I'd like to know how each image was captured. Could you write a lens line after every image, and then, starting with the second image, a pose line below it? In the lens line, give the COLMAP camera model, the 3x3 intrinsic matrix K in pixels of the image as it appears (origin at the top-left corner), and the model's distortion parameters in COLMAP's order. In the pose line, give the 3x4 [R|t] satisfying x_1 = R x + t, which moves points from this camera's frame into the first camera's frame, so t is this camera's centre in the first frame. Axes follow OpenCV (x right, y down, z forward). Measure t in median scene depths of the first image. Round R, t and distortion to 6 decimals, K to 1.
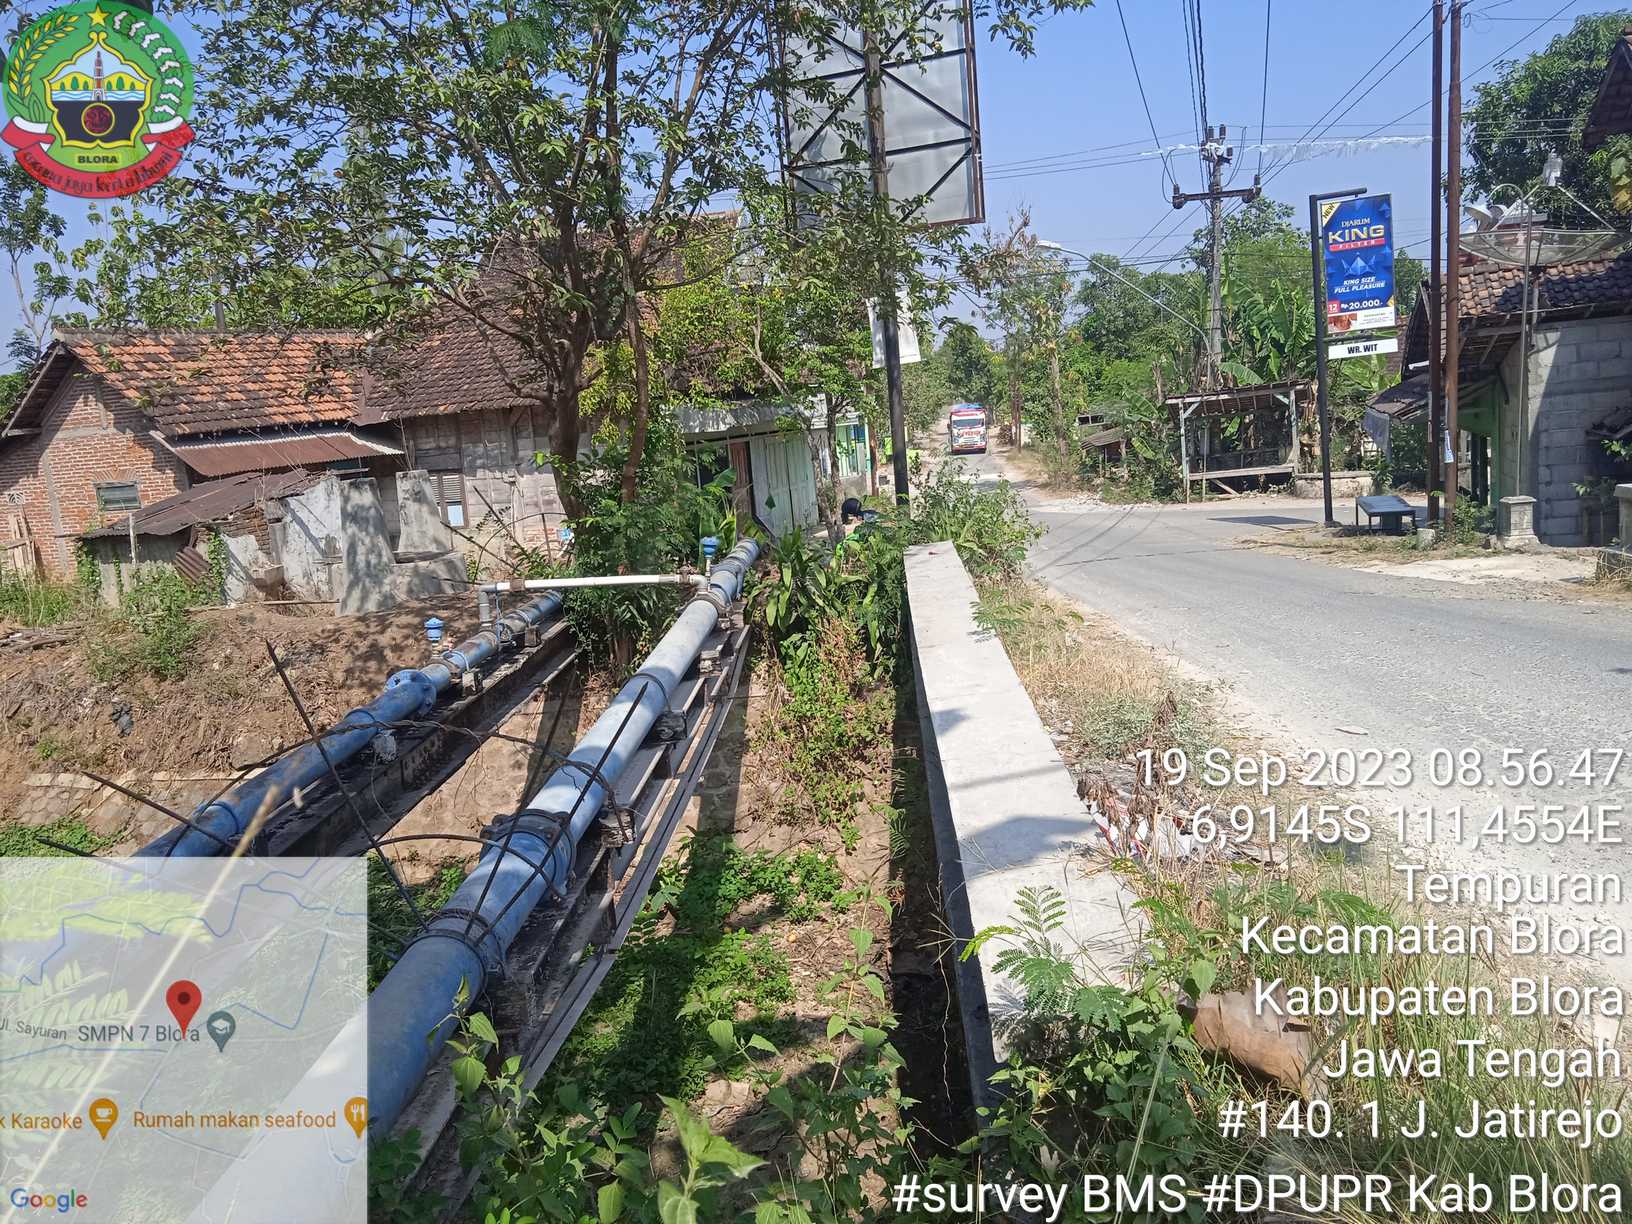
lens RADIAL K [[1223.8, 0, 816.0], [0, 1223.8, 612.0], [0, 0, 1]] dist [-0.008523, -0.036642]
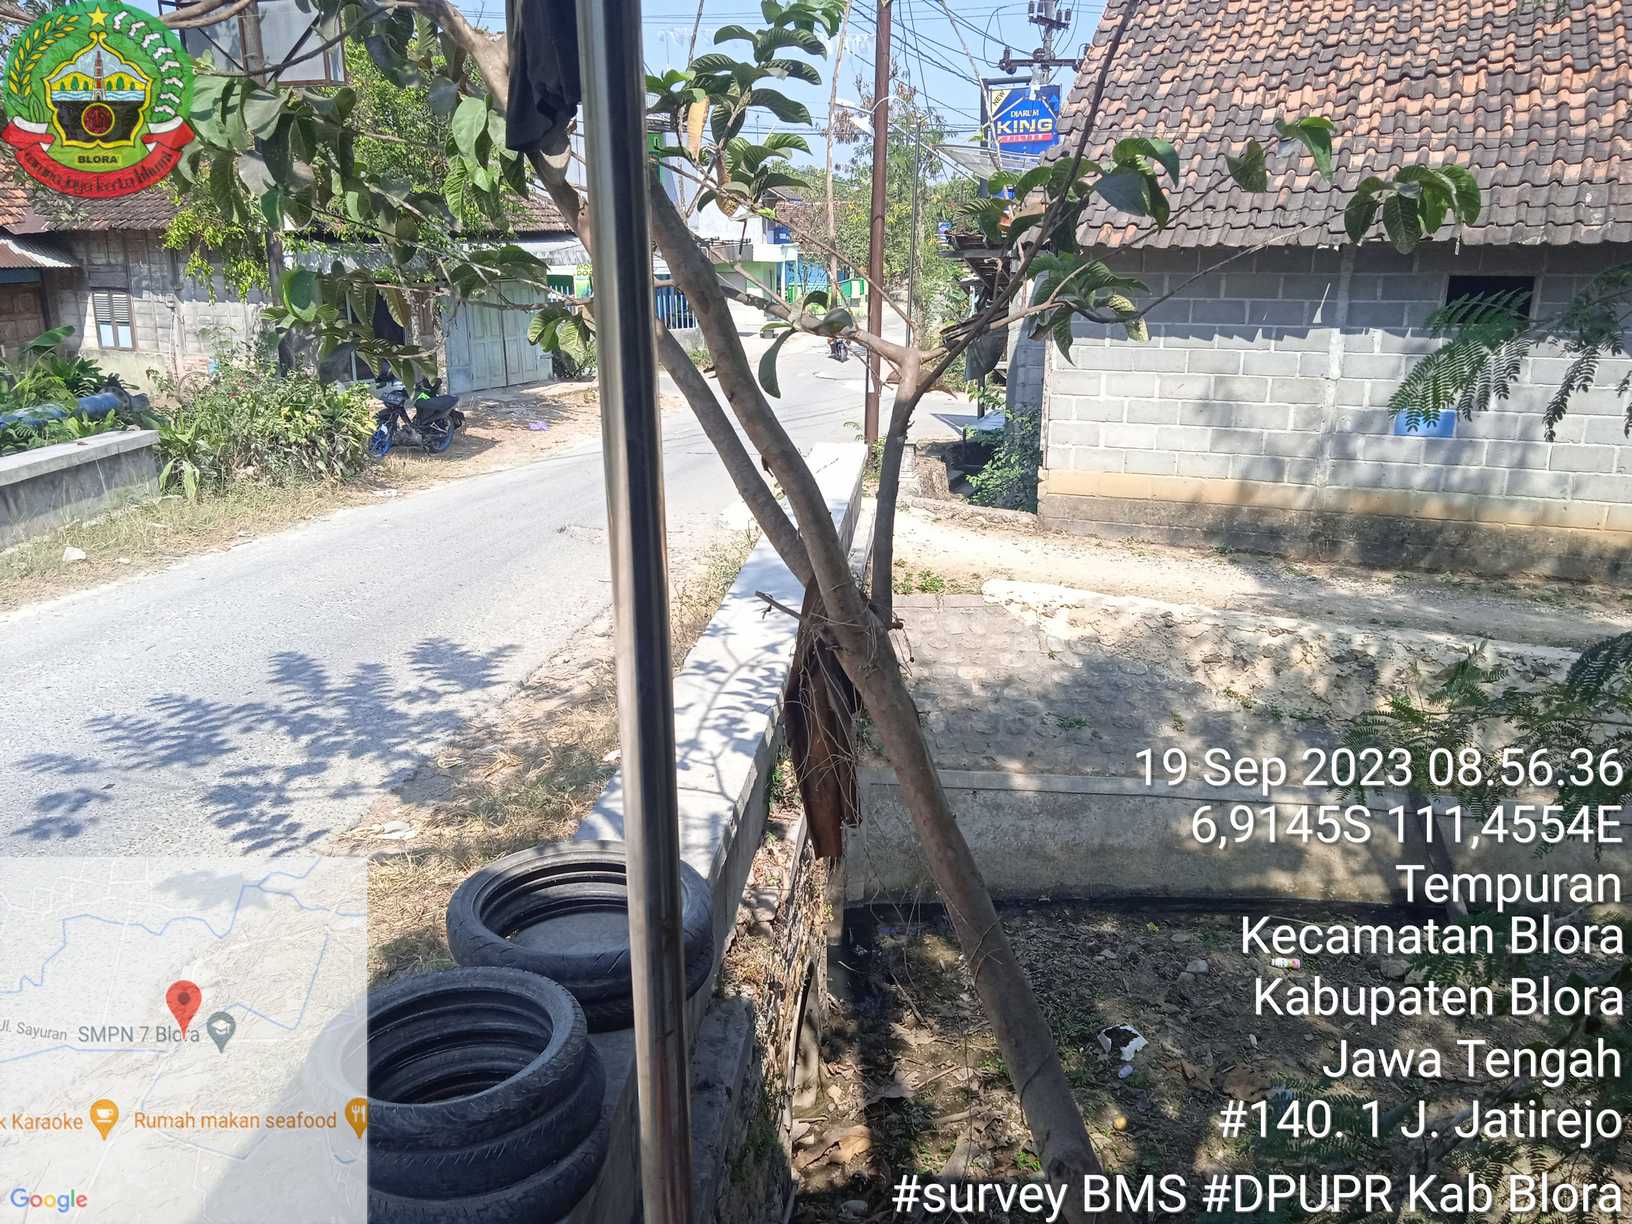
lens RADIAL K [[1223.8, 0, 816.0], [0, 1223.8, 612.0], [0, 0, 1]] dist [-0.008523, -0.036642]
pose [[0.995662, 0.091620, 0.016203, 0.264423], [-0.092951, 0.987173, 0.129809, -0.039378], [-0.004102, -0.130752, 0.991407, 0.006760]]
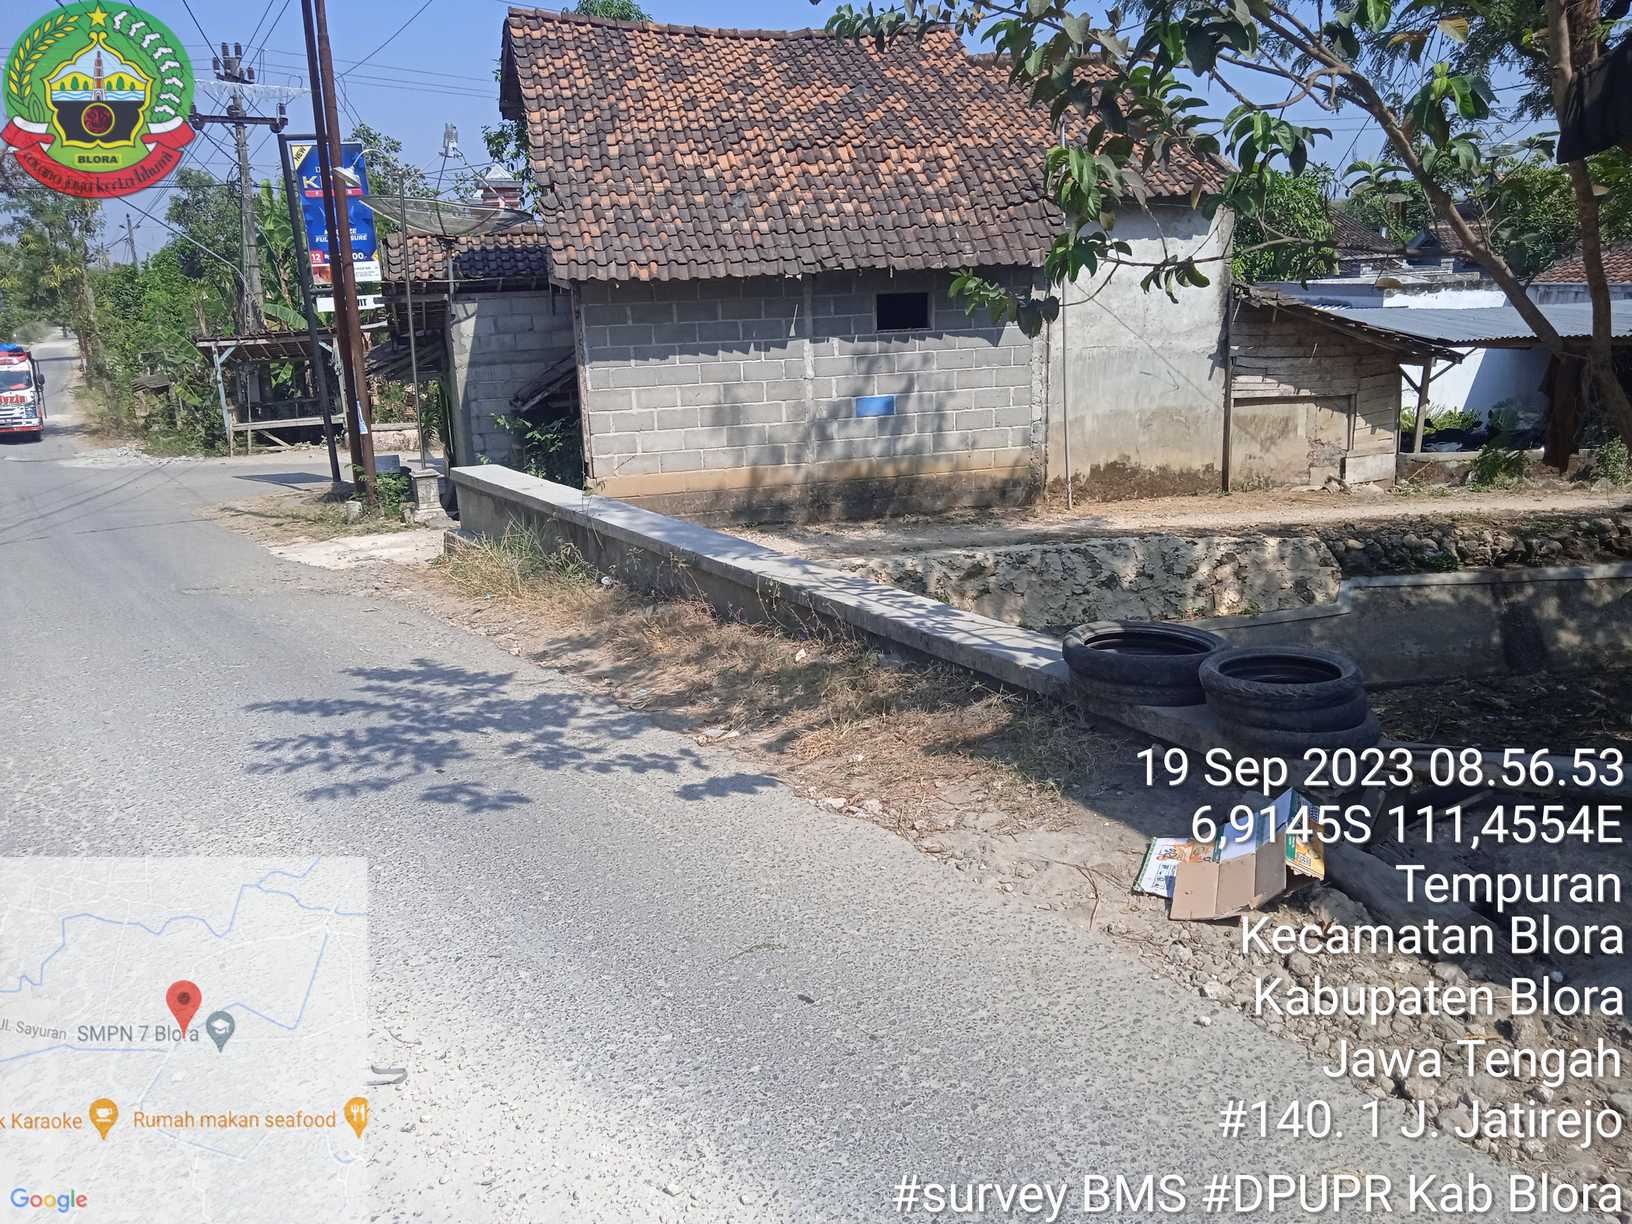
lens RADIAL K [[1223.8, 0, 816.0], [0, 1223.8, 612.0], [0, 0, 1]] dist [-0.008523, -0.036642]
pose [[0.788592, -0.086006, 0.608872, 0.116801], [0.054829, 0.996061, 0.069686, -0.017256], [-0.612467, -0.021570, 0.790202, 0.003789]]
